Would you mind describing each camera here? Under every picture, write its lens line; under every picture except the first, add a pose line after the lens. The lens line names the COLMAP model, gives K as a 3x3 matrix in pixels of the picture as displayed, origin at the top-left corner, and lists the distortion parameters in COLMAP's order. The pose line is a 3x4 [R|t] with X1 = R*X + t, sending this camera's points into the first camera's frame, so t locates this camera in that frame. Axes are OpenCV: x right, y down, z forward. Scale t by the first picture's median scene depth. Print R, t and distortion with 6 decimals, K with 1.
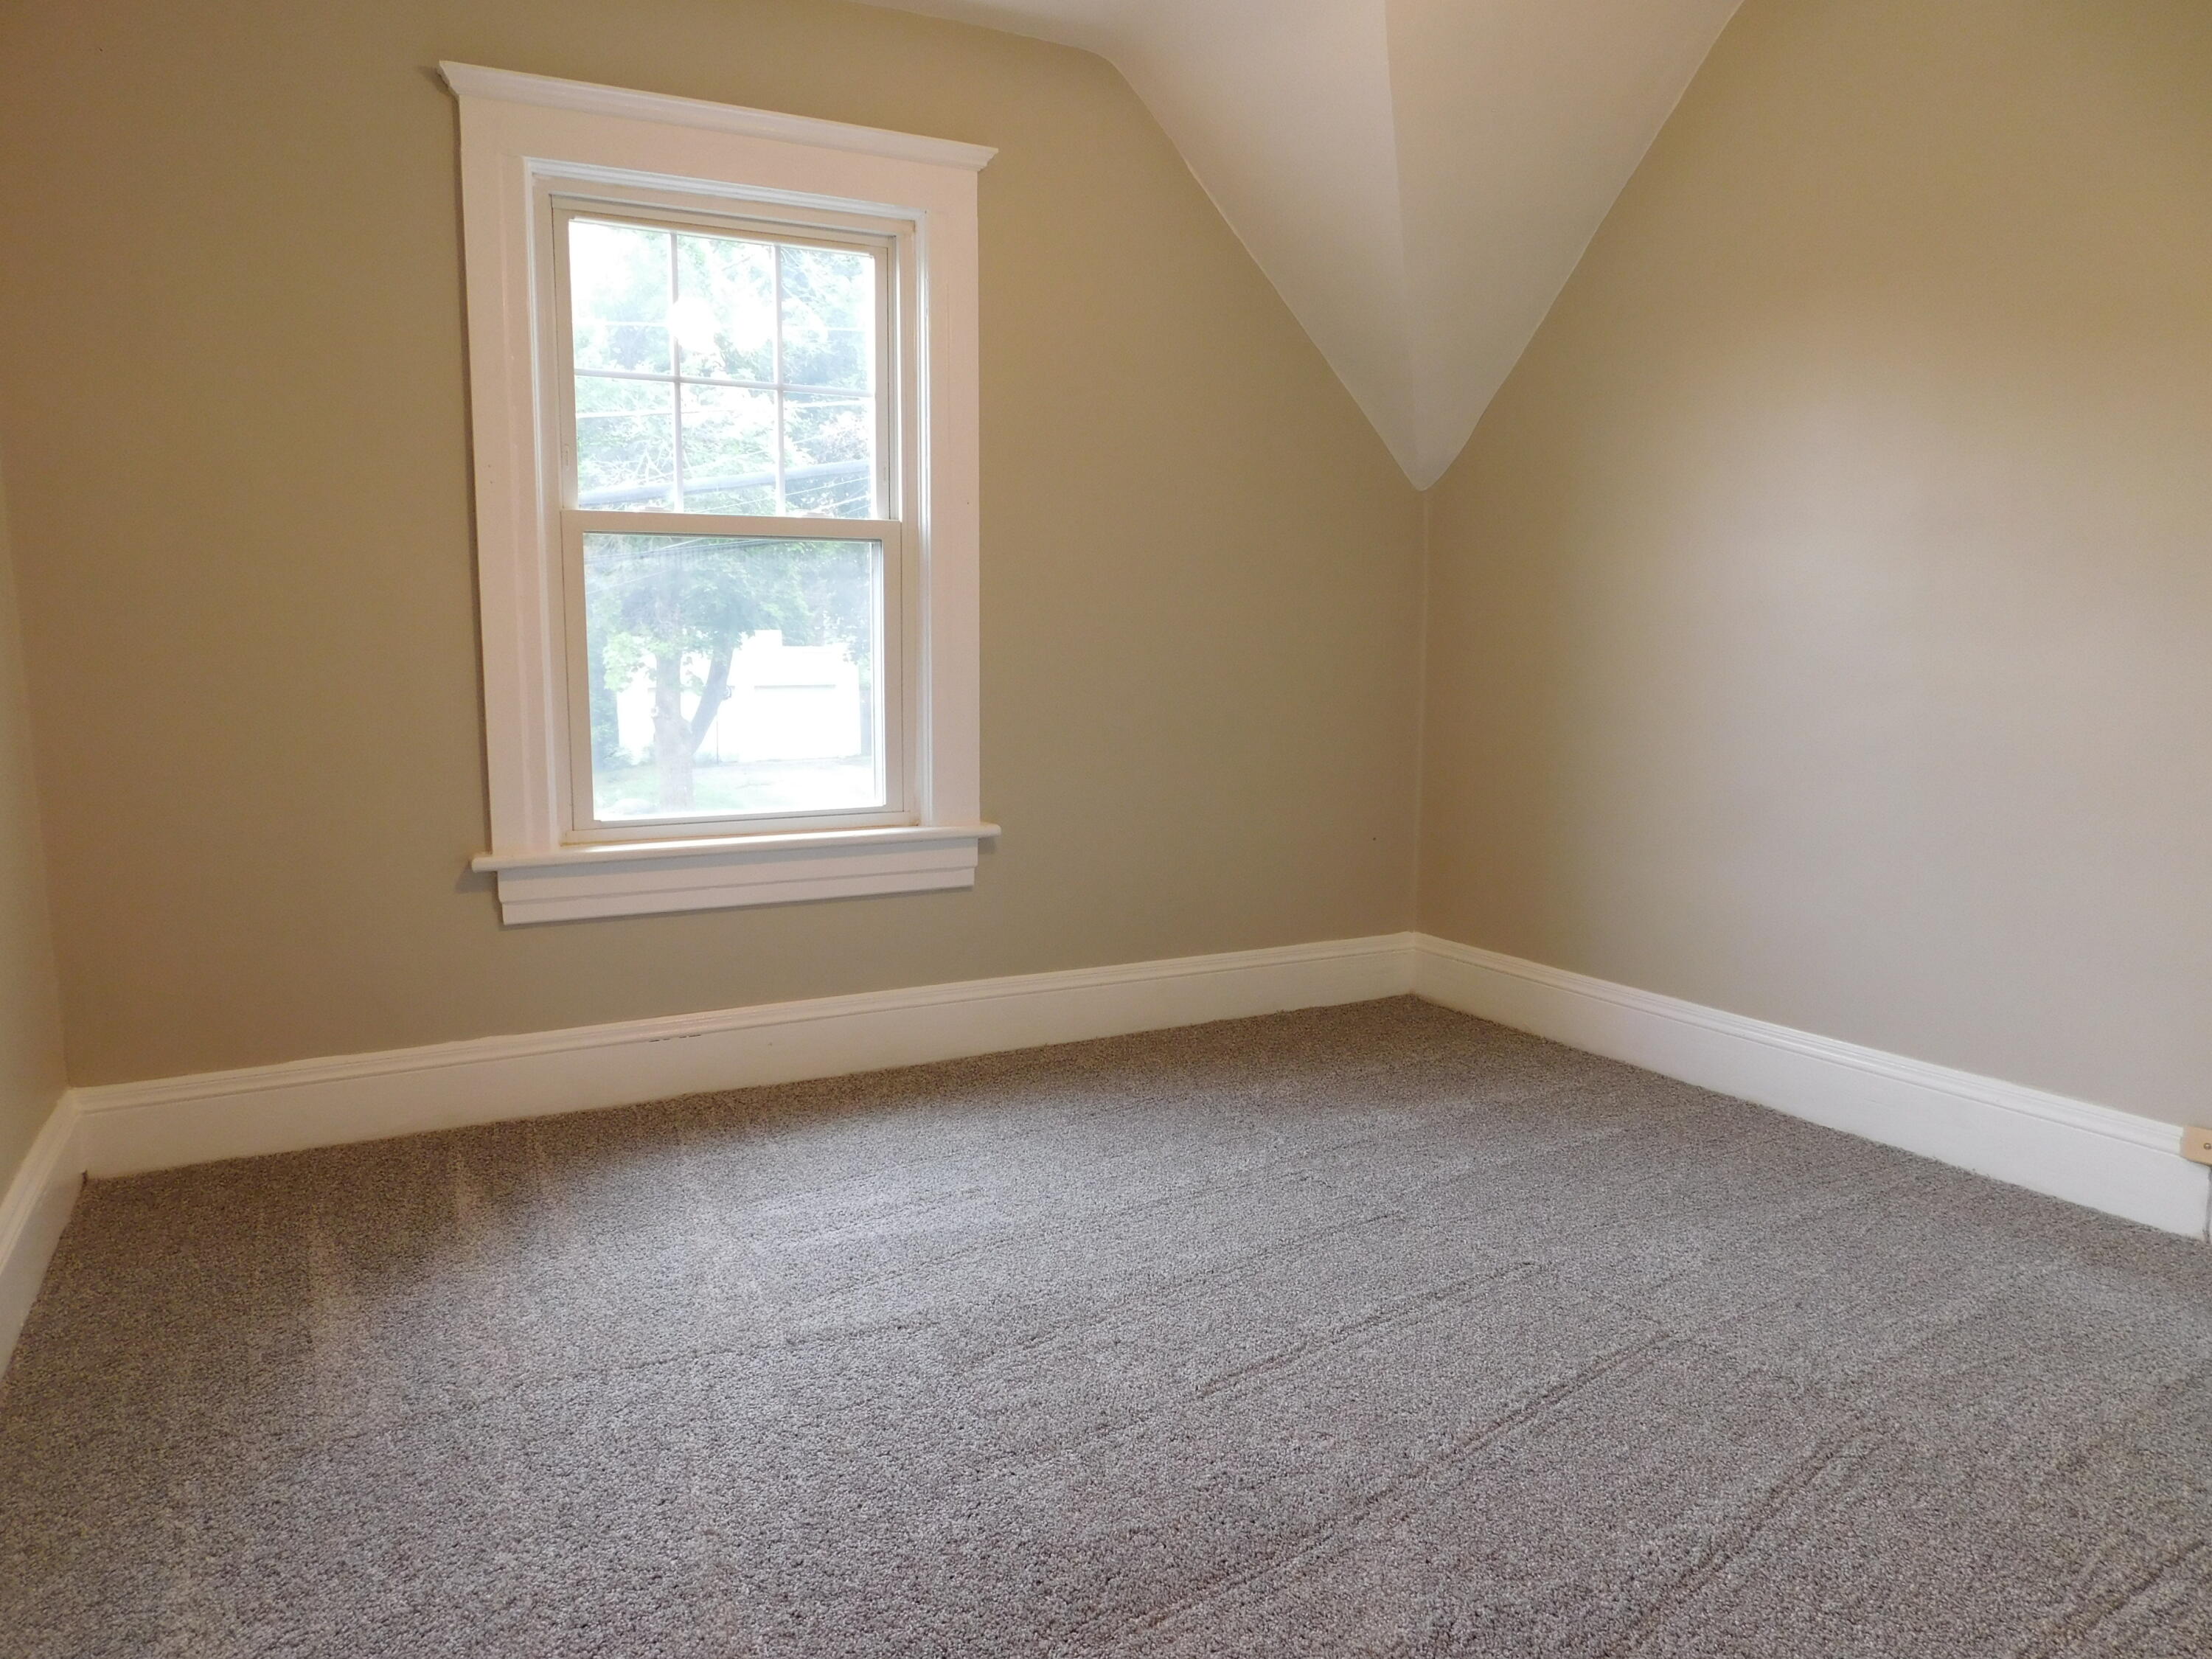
lens RADIAL K [[1468.5, 0, 1098.0], [0, 1468.5, 826.4], [0, 0, 1]] dist [-0.065136, 0.051596]
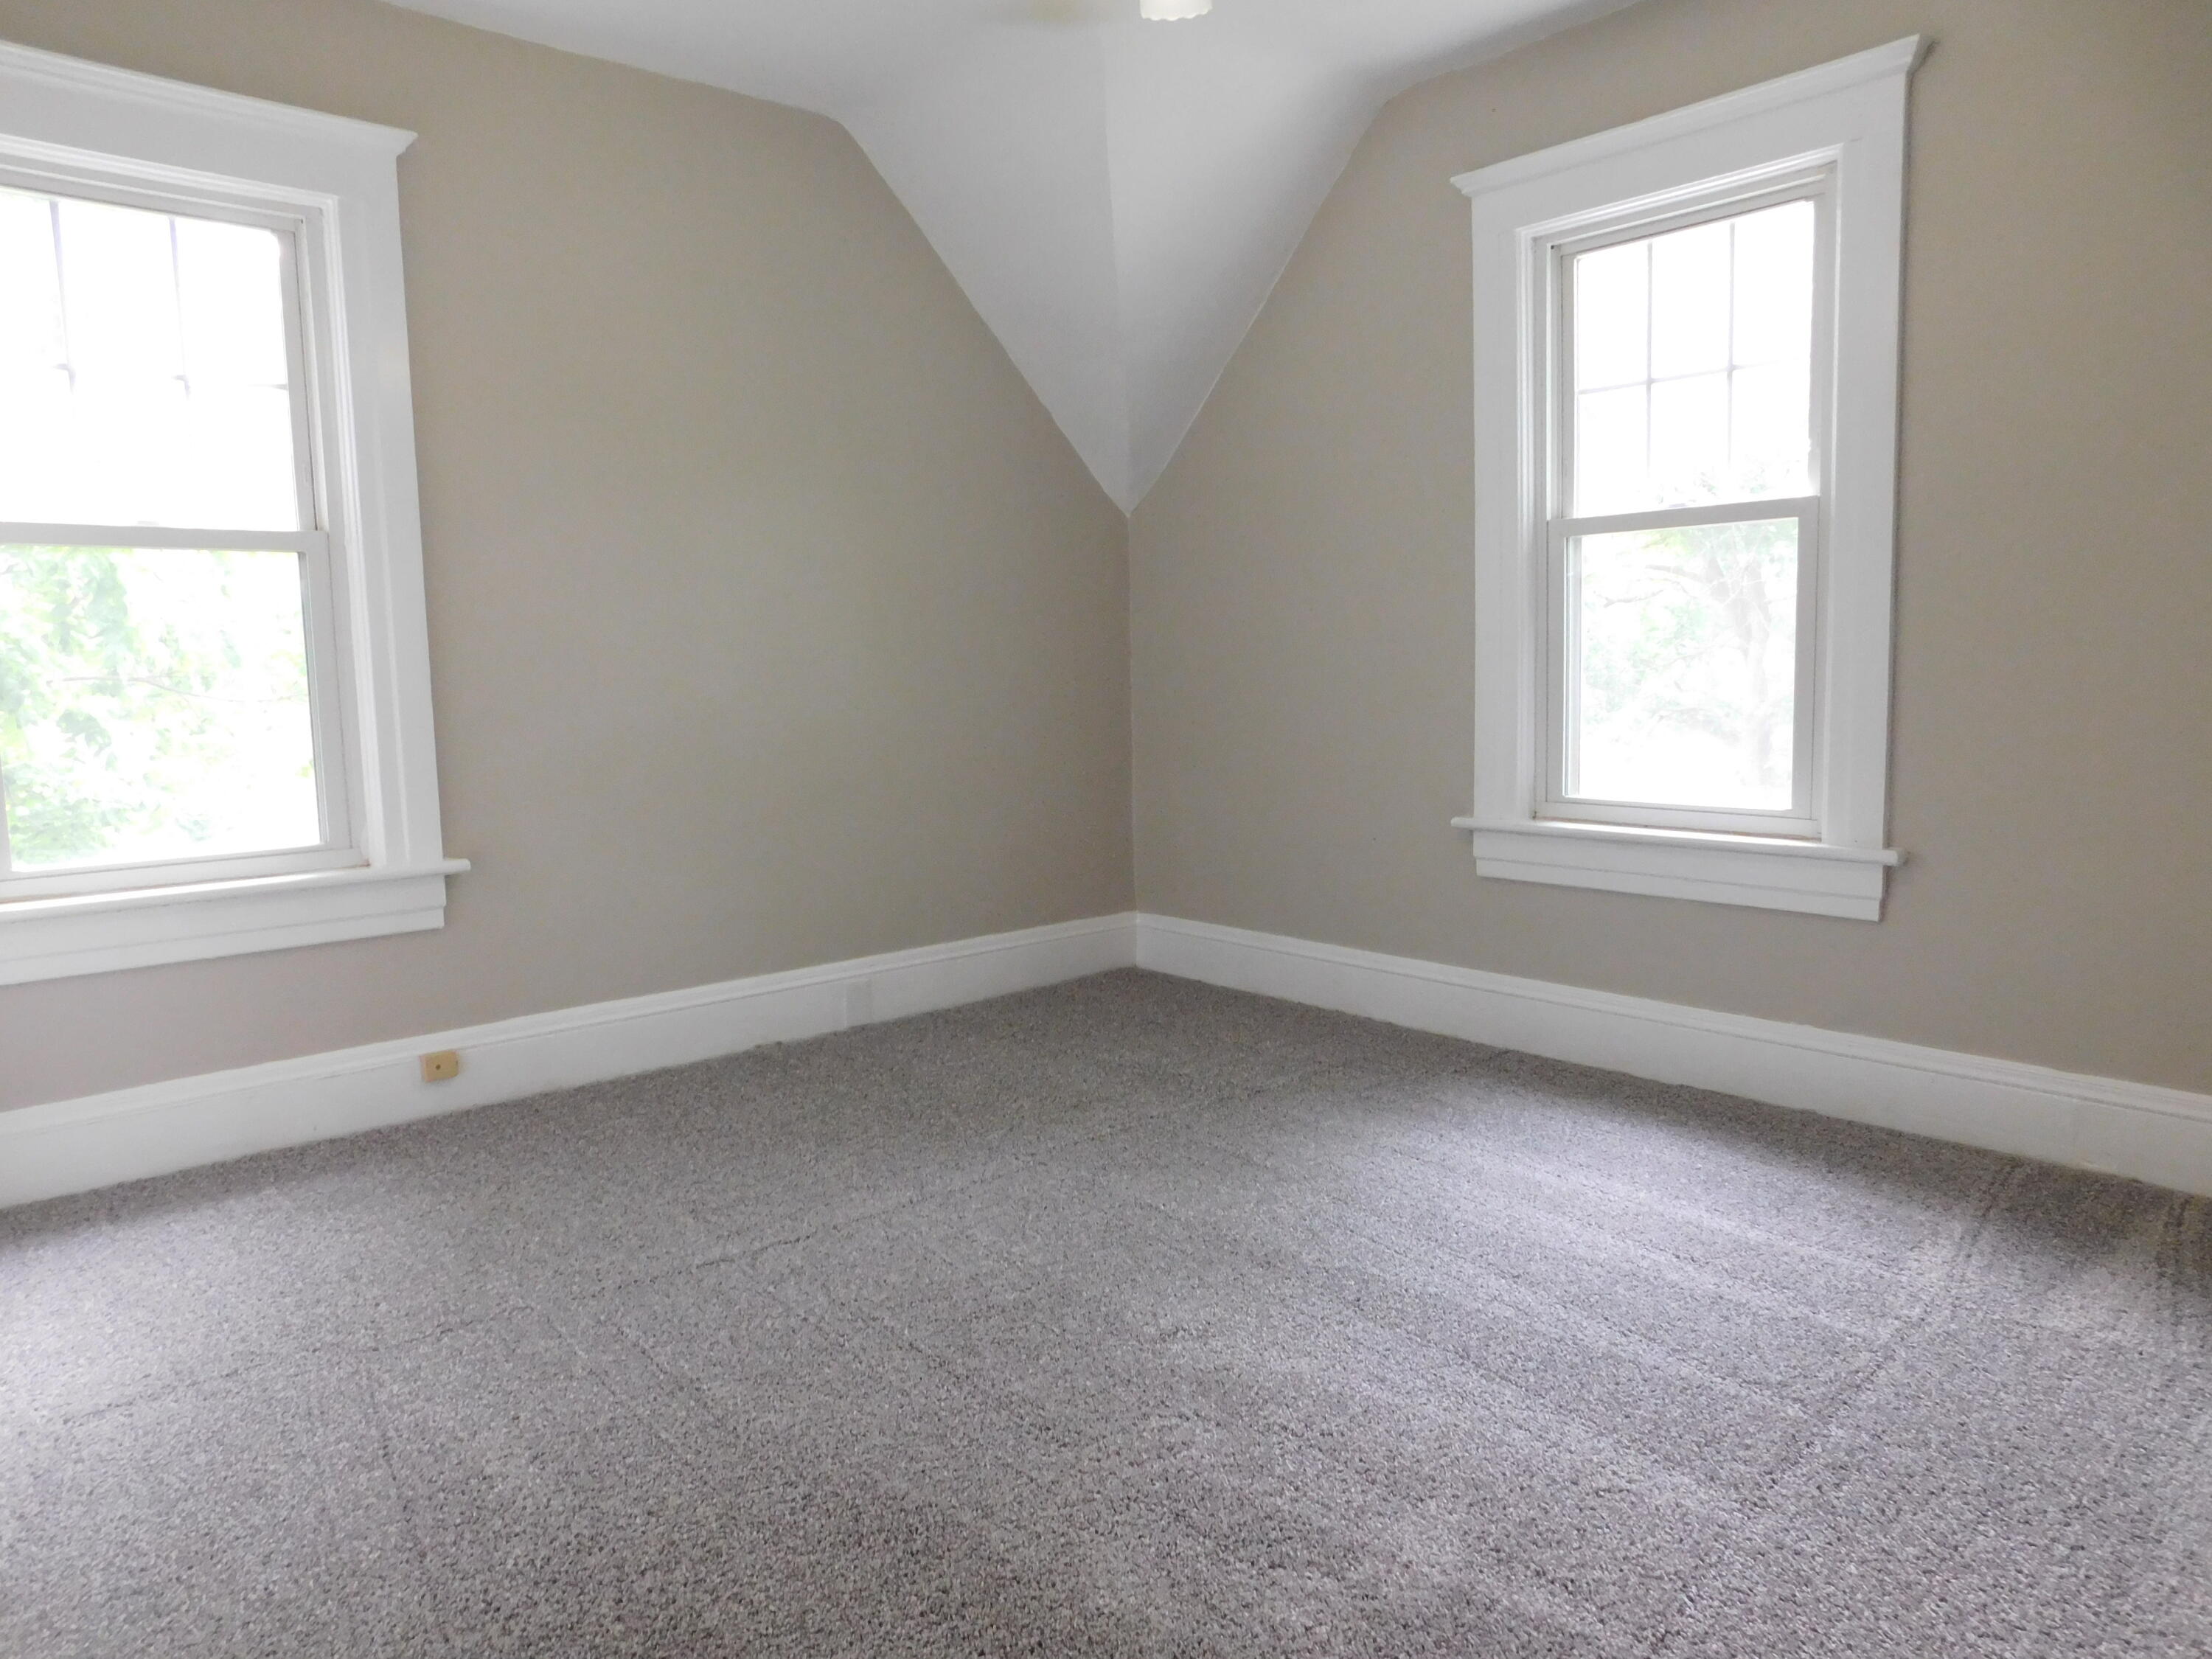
lens RADIAL K [[1468.5, 0, 1098.0], [0, 1468.5, 826.4], [0, 0, 1]] dist [-0.065136, 0.051596]
pose [[0.214173, 0.099260, -0.971739, 0.667801], [-0.102843, 0.991586, 0.078620, -0.034753], [0.971367, 0.083098, 0.222579, 0.412939]]
